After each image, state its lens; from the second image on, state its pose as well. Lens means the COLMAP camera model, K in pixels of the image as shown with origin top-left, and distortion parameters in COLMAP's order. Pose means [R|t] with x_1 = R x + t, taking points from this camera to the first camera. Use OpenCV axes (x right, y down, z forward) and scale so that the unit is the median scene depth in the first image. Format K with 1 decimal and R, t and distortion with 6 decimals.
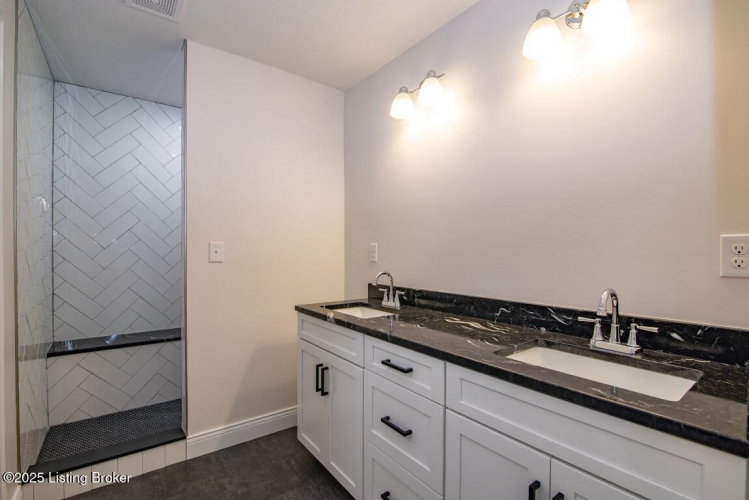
lens RADIAL K [[346.9, 0, 374.7], [0, 346.9, 252.8], [0, 0, 1]] dist [-0.013747, 0.001033]
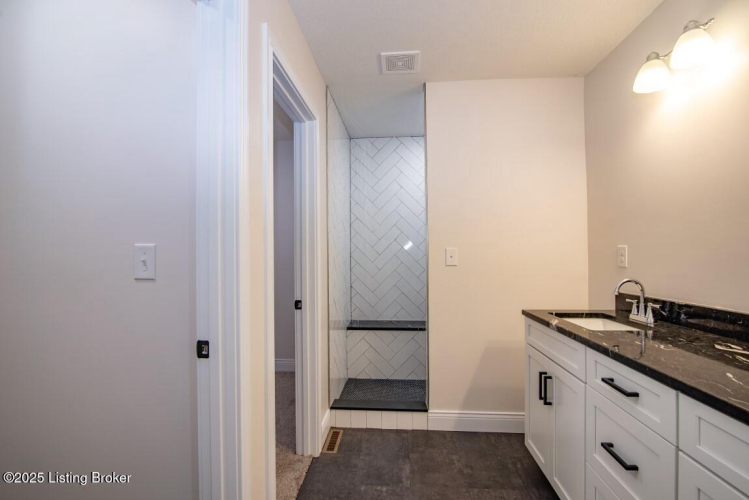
lens RADIAL K [[346.9, 0, 373.2], [0, 346.9, 252.5], [0, 0, 1]] dist [-0.013747, 0.001033]
pose [[0.751529, -0.015024, -0.659529, 0.112952], [0.006435, 0.999860, -0.015443, -0.000798], [0.659669, 0.007362, 0.751520, -0.037774]]
